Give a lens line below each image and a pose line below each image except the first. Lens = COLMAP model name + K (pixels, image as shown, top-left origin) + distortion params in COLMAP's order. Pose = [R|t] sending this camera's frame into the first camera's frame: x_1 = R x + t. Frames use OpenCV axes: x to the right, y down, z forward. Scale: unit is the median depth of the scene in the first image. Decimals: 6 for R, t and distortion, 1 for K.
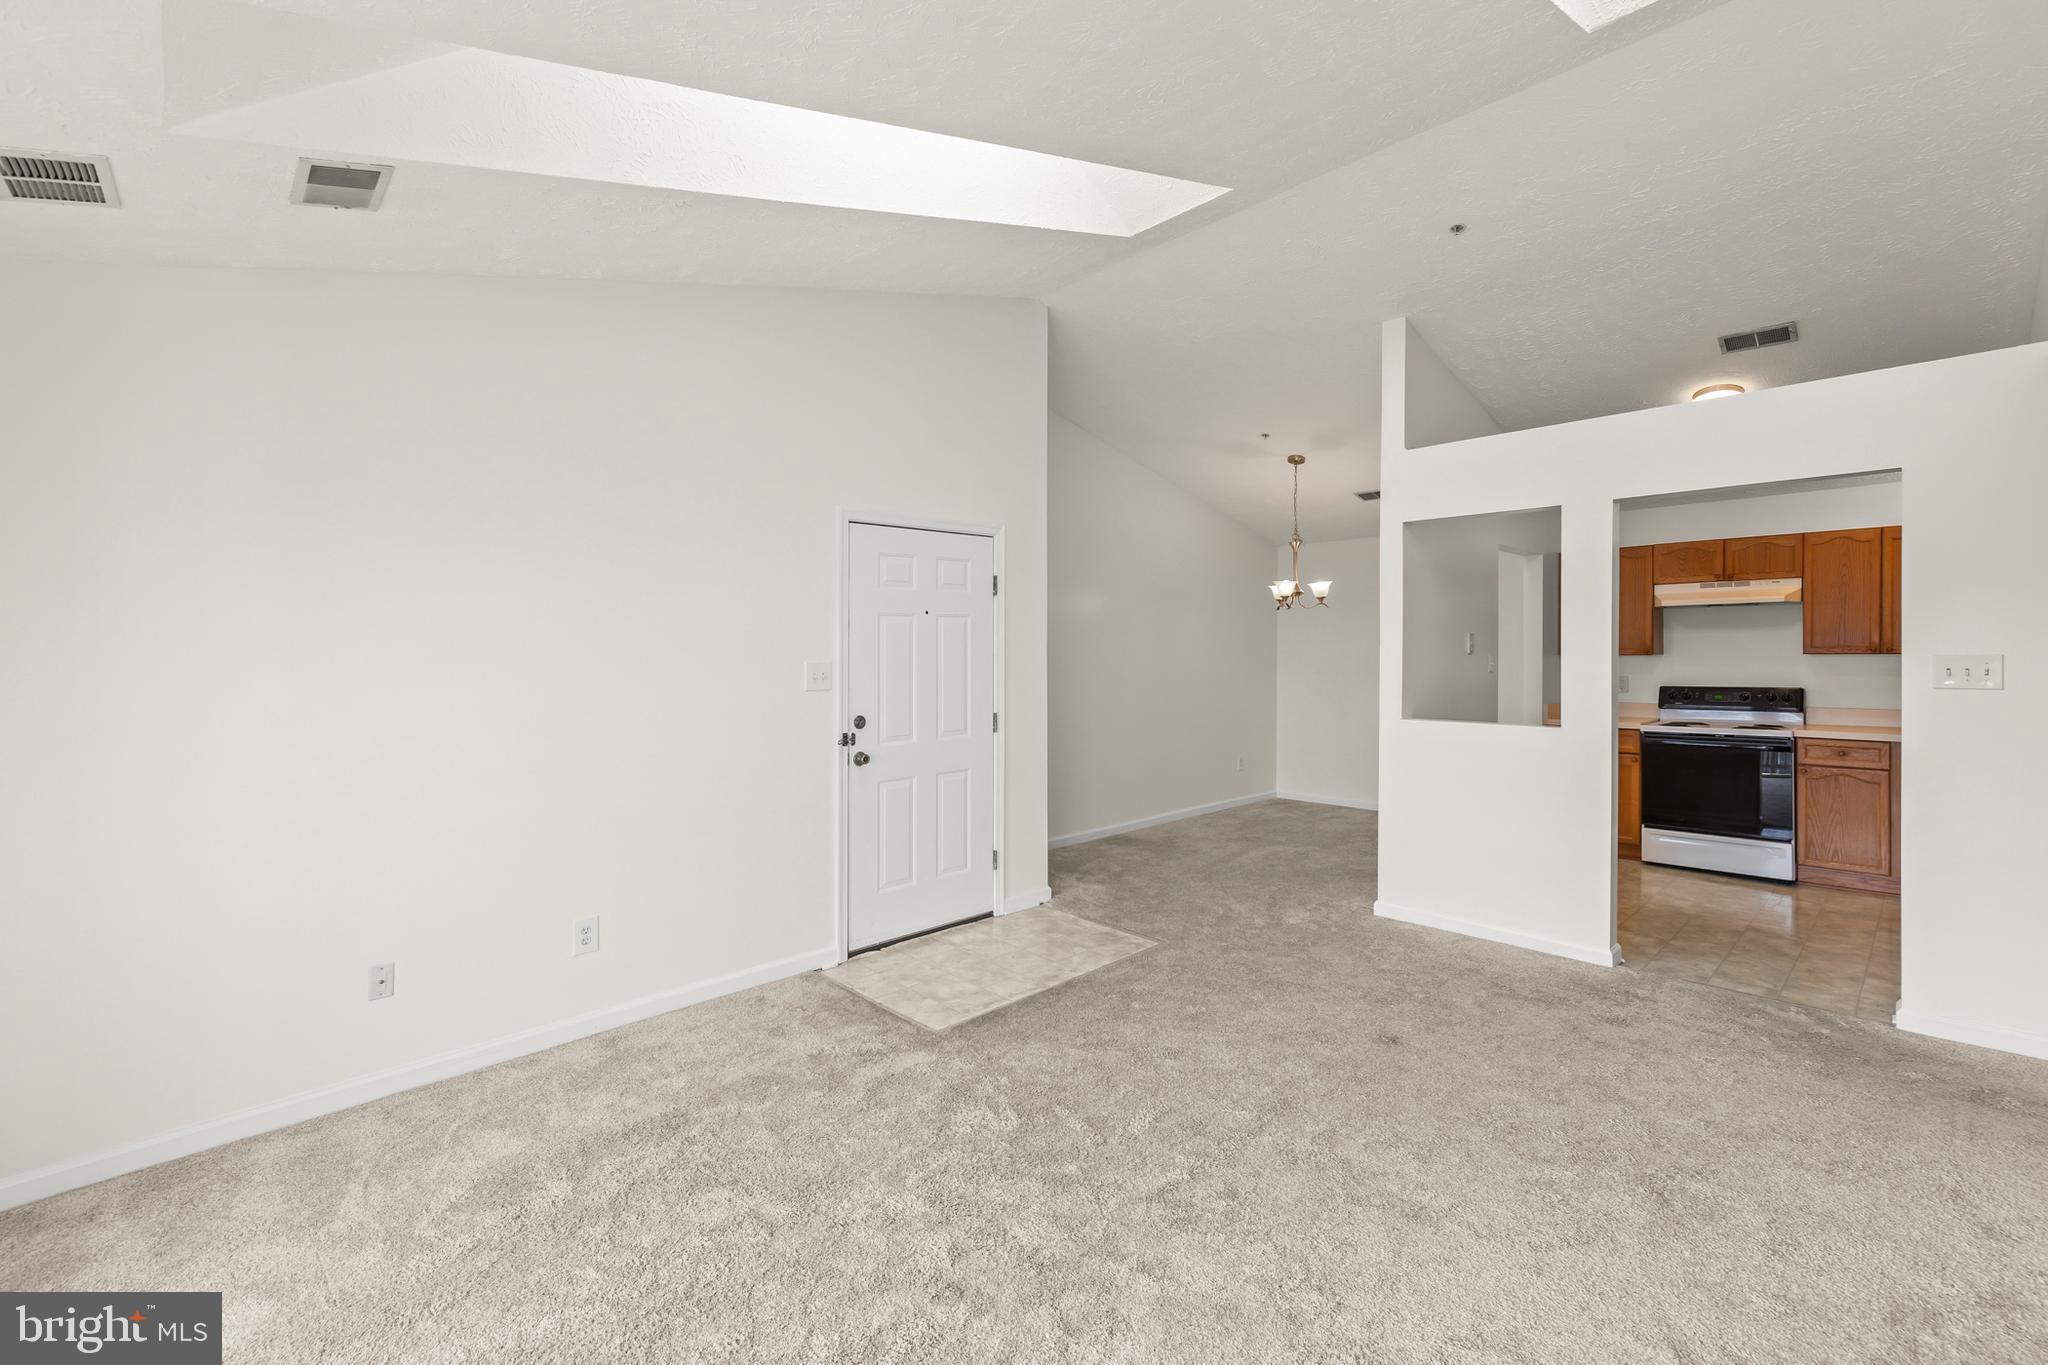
lens RADIAL K [[877.7, 0, 1046.5], [0, 877.7, 667.2], [0, 0, 1]] dist [0.006546, -0.000950]
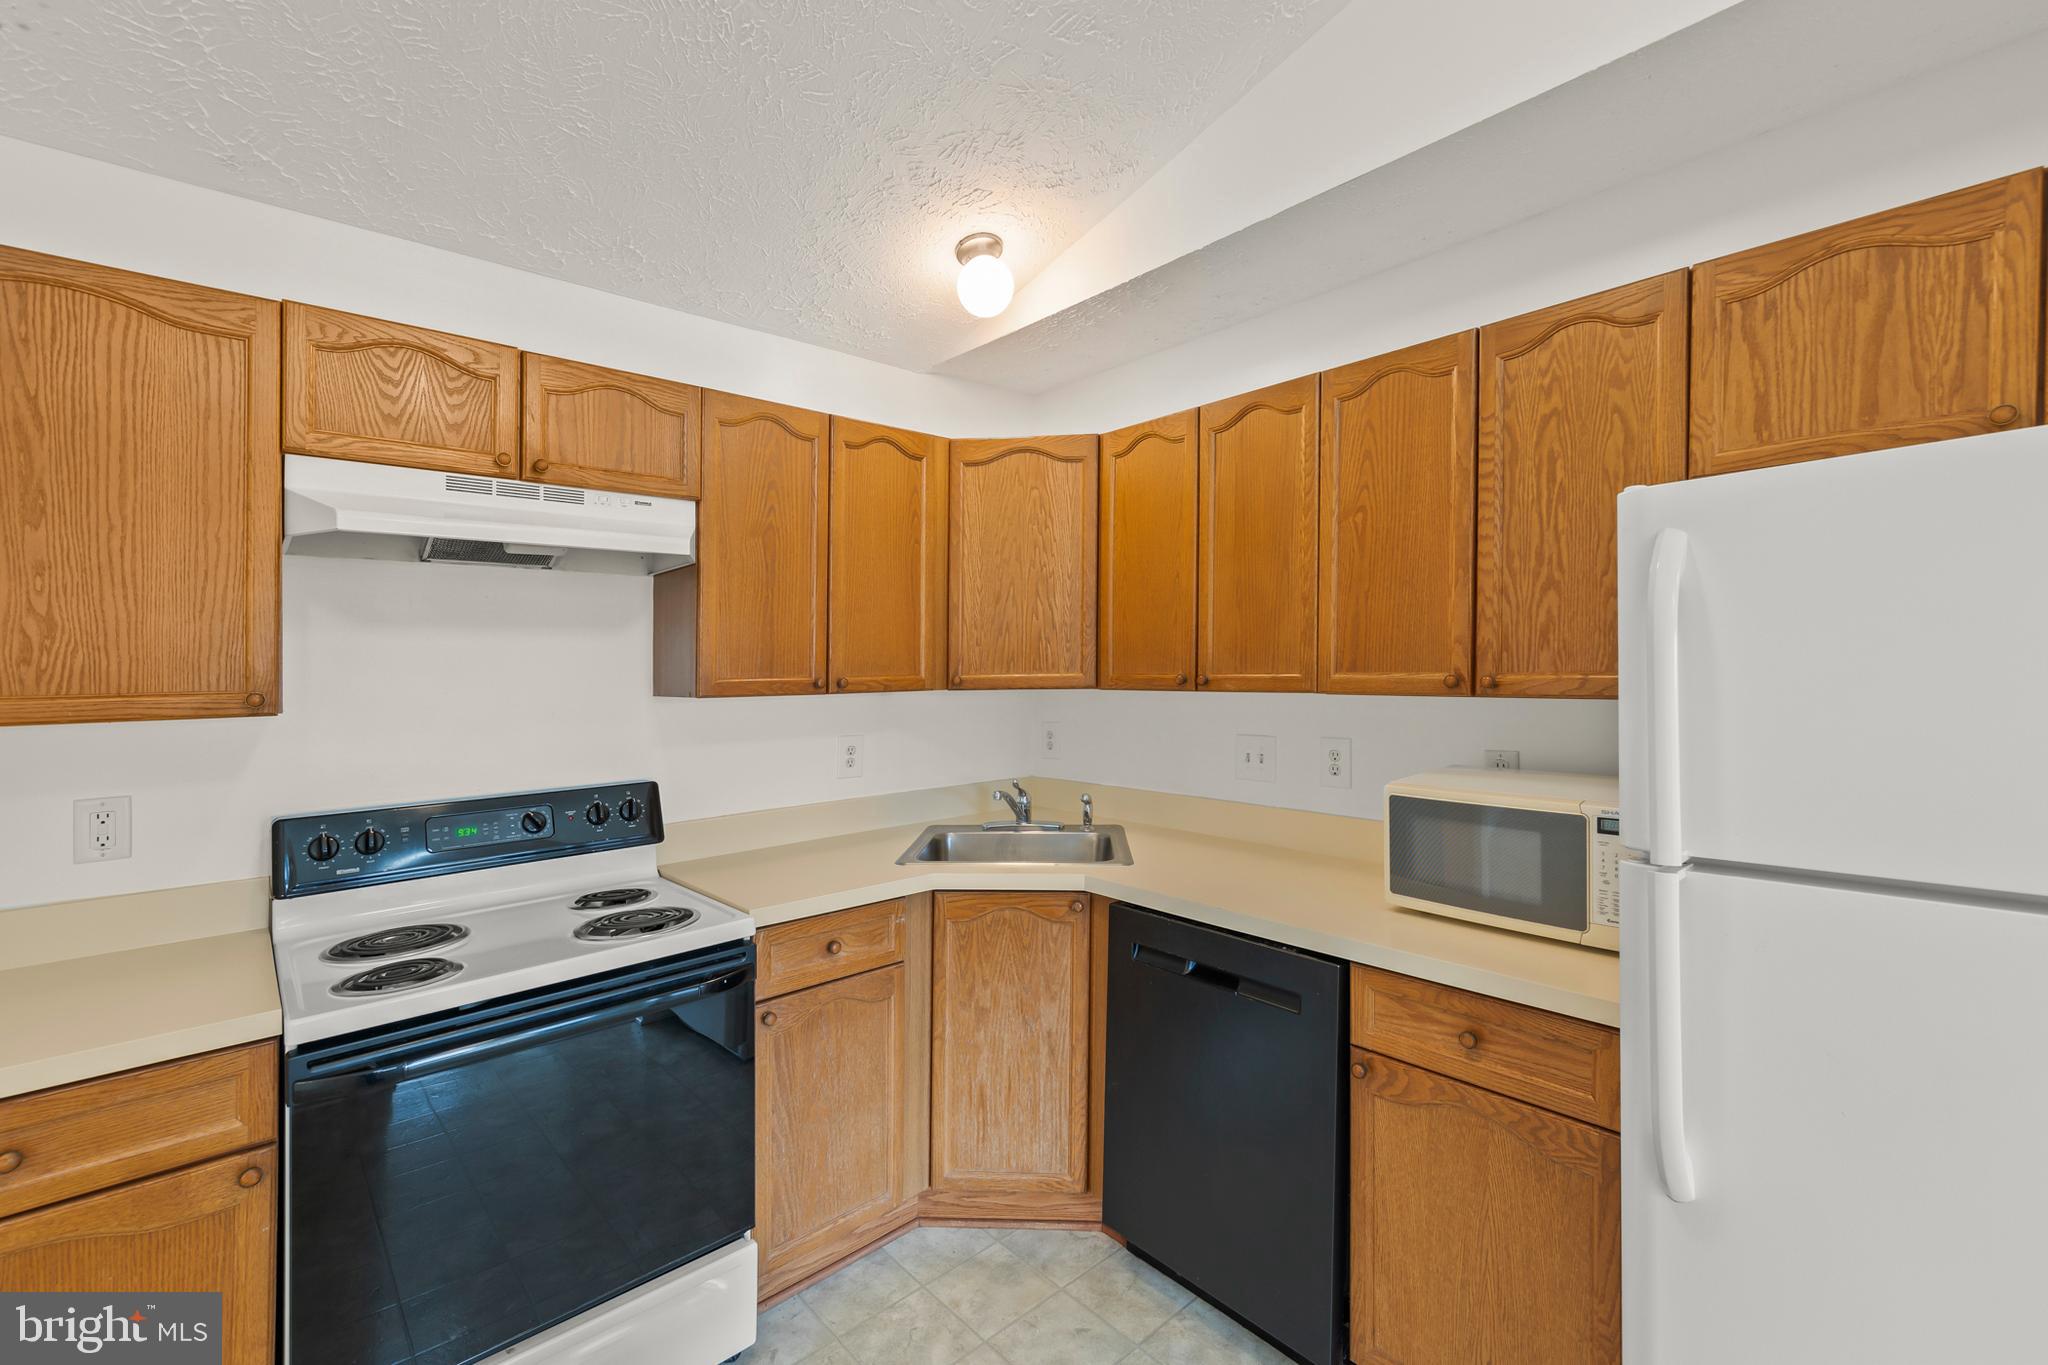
lens RADIAL K [[877.7, 0, 1017.3], [0, 877.7, 671.1], [0, 0, 1]] dist [0.006546, -0.000950]
pose [[0.053655, 0.005223, 0.998546, 0.543847], [0.031129, 0.999492, -0.006900, -0.022289], [-0.998074, 0.031454, 0.053465, 0.959068]]
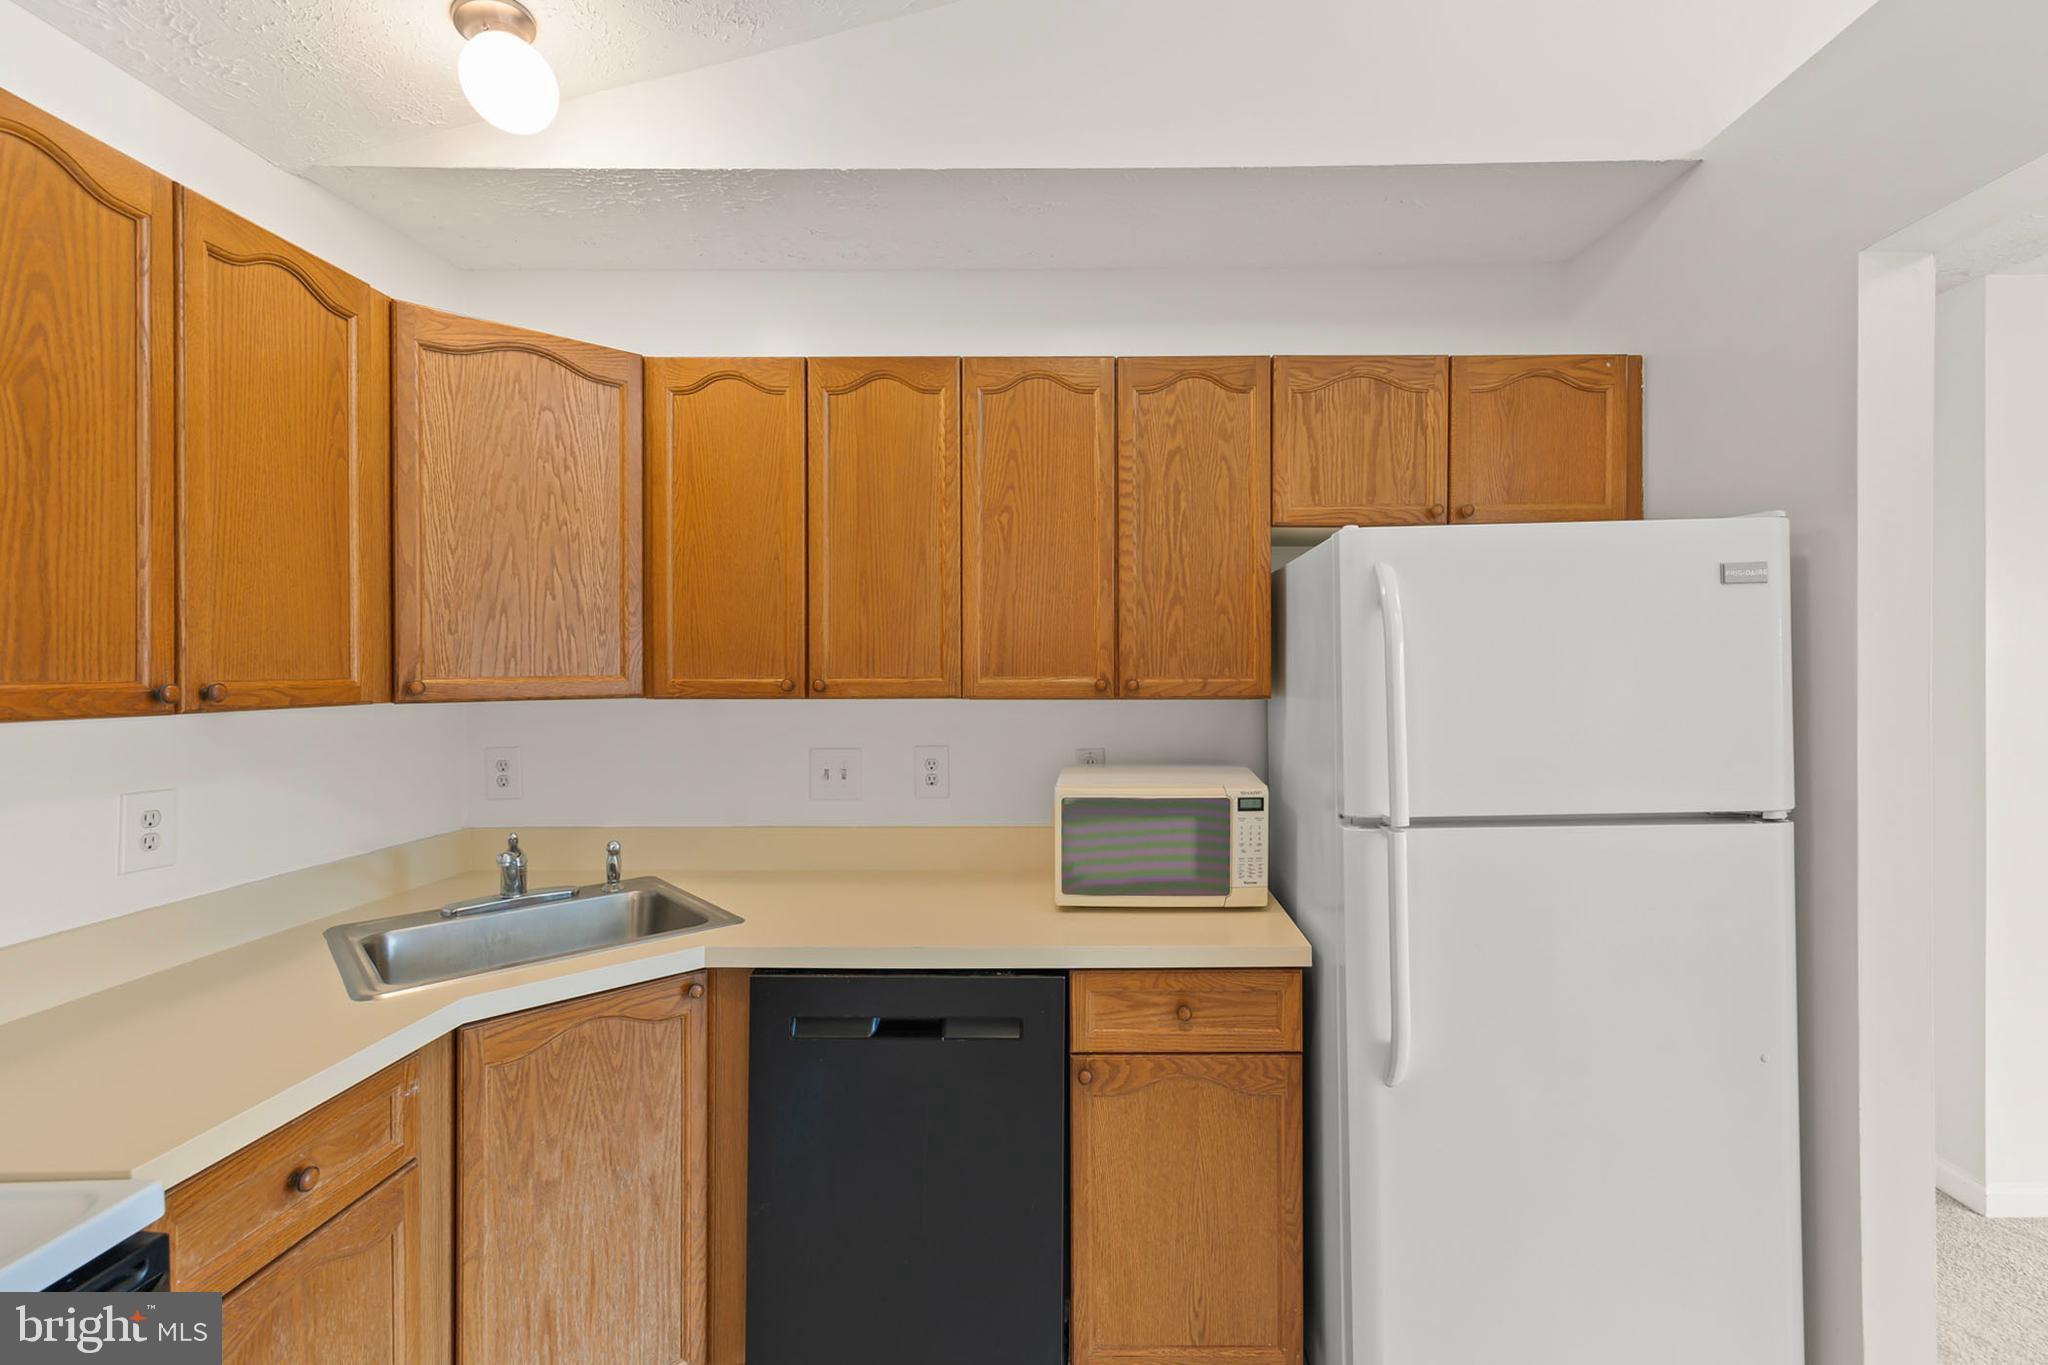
lens RADIAL K [[918.7, 0, 1088.3], [0, 918.7, 683.5], [0, 0, 1]] dist [0.002498, 0.001639]
pose [[-0.718579, 0.000663, 0.695445, 0.647936], [0.023569, 0.999448, 0.023400, -0.025339], [-0.695046, 0.033205, -0.718198, 1.101904]]
